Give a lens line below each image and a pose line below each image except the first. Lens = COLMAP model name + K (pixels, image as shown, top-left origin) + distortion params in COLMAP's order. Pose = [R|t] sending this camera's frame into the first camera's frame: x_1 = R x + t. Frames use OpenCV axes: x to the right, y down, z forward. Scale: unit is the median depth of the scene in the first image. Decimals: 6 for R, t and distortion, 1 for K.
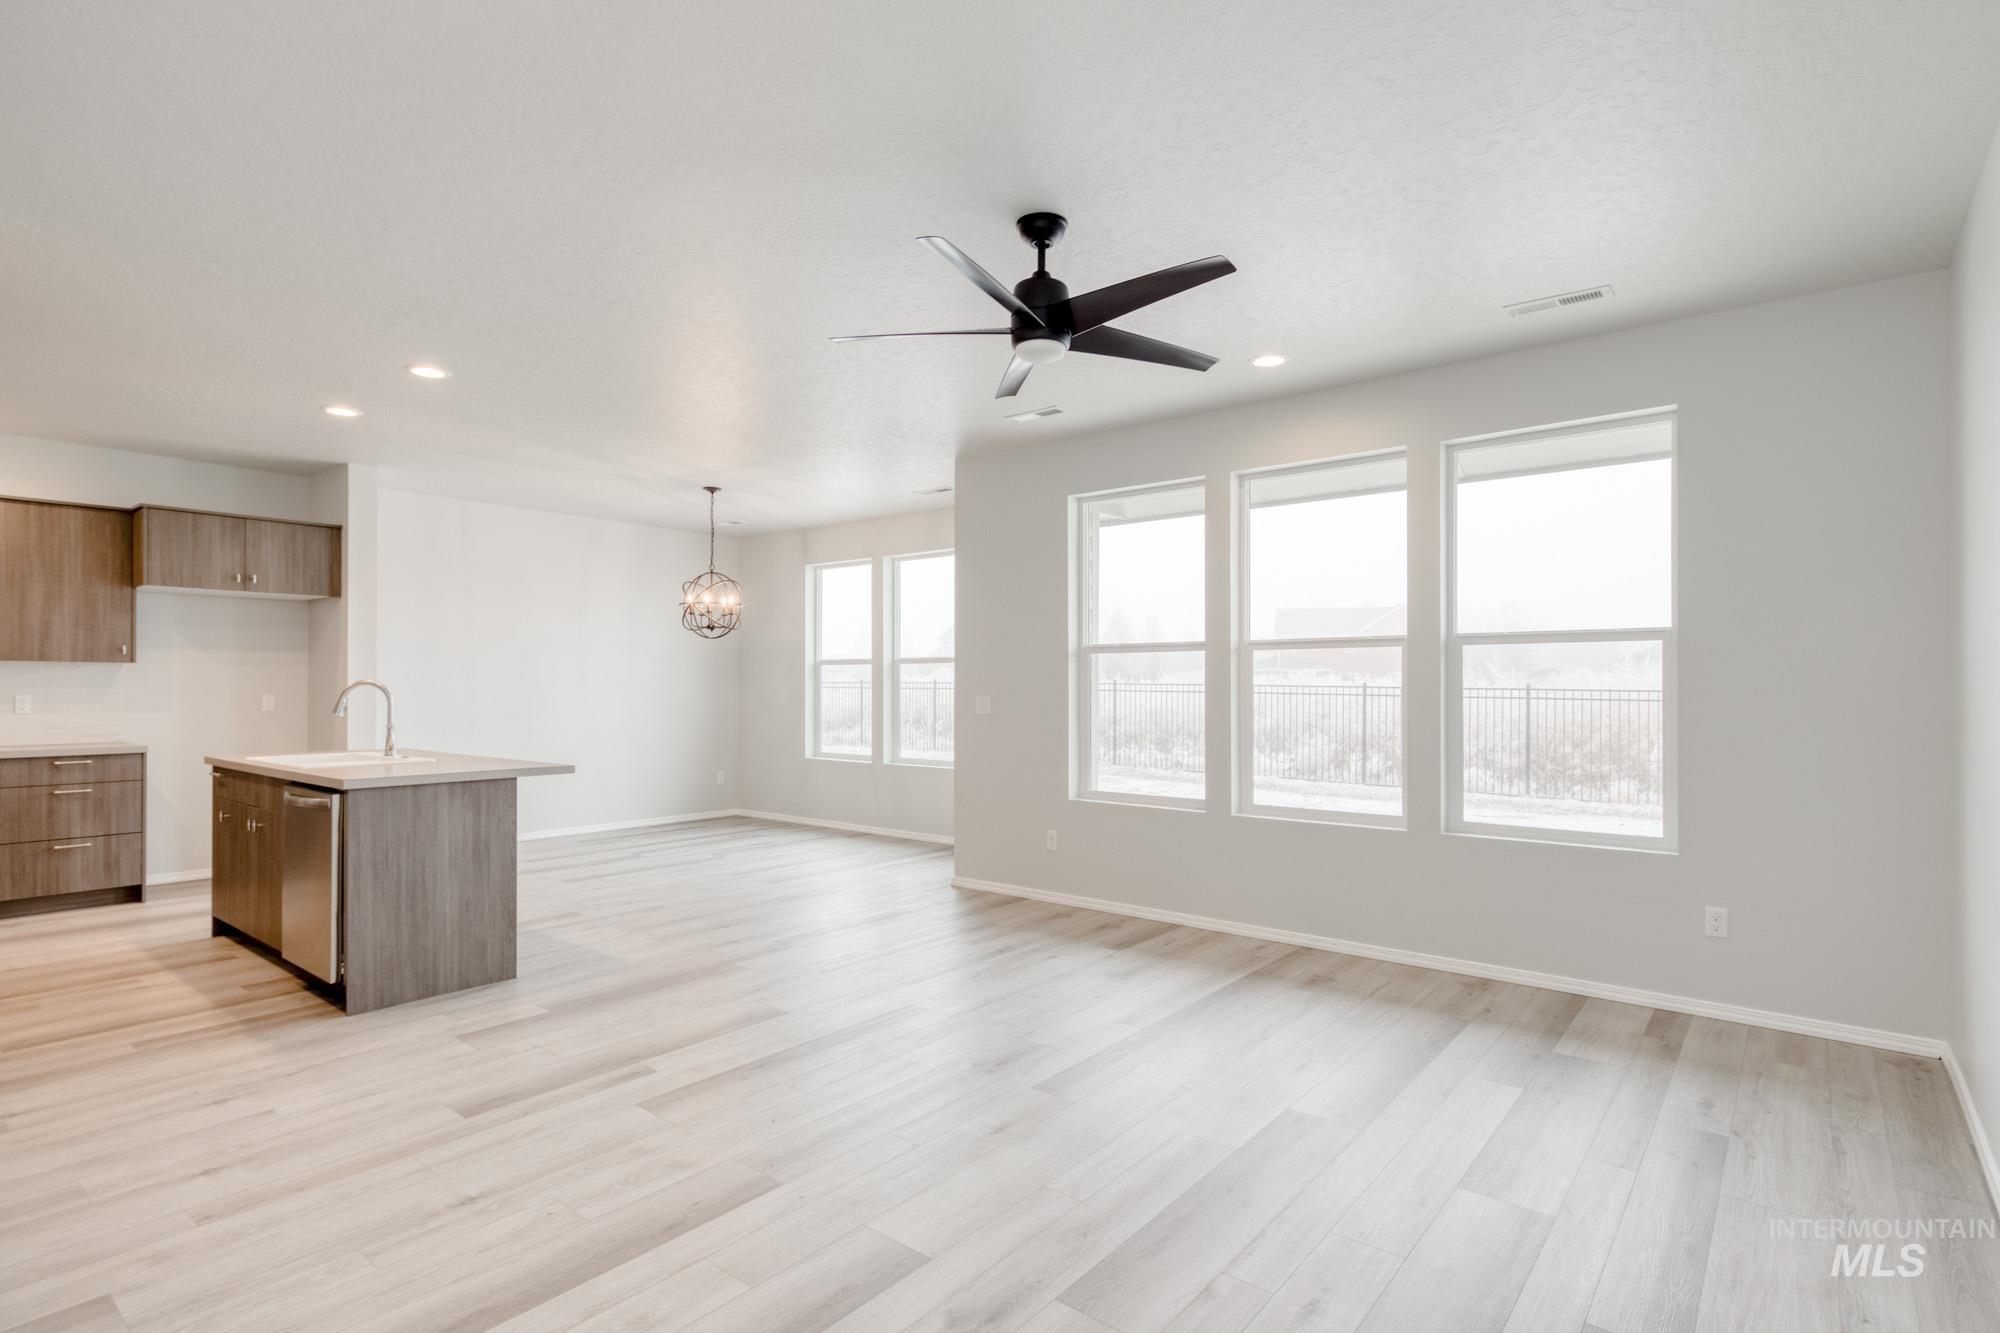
lens RADIAL K [[1039.9, 0, 1086.4], [0, 1039.9, 683.1], [0, 0, 1]] dist [0.000927, -0.000515]
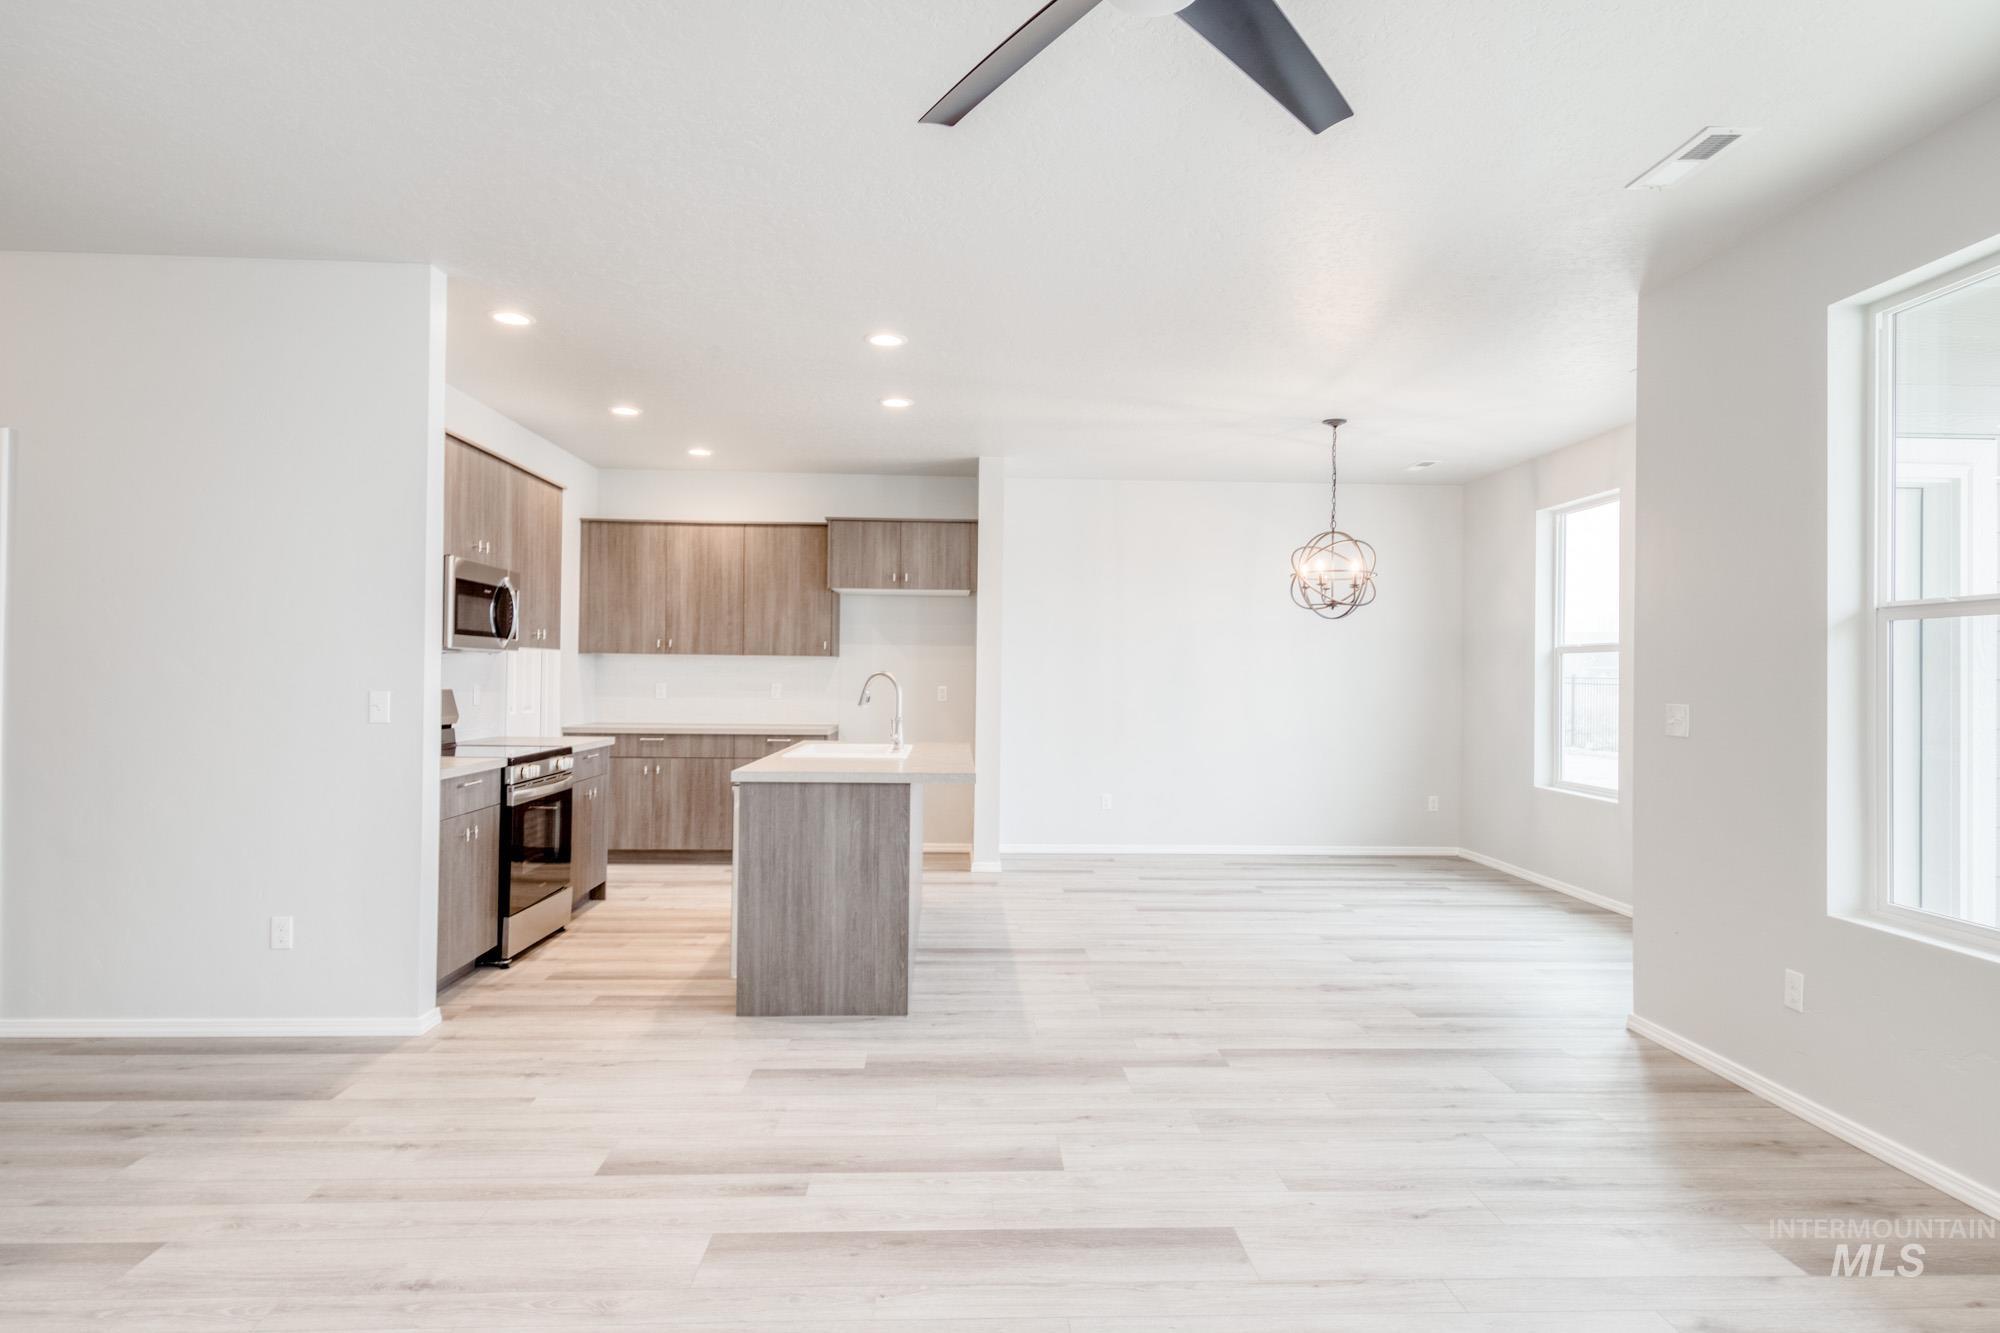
lens RADIAL K [[1158.2, 0, 926.8], [0, 1158.2, 664.6], [0, 0, 1]] dist [0.014544, -0.002285]
pose [[0.600127, -0.002236, -0.799902, 0.200469], [-0.008304, 0.999925, -0.009025, 0.000604], [0.799862, 0.012058, 0.600063, 0.373656]]
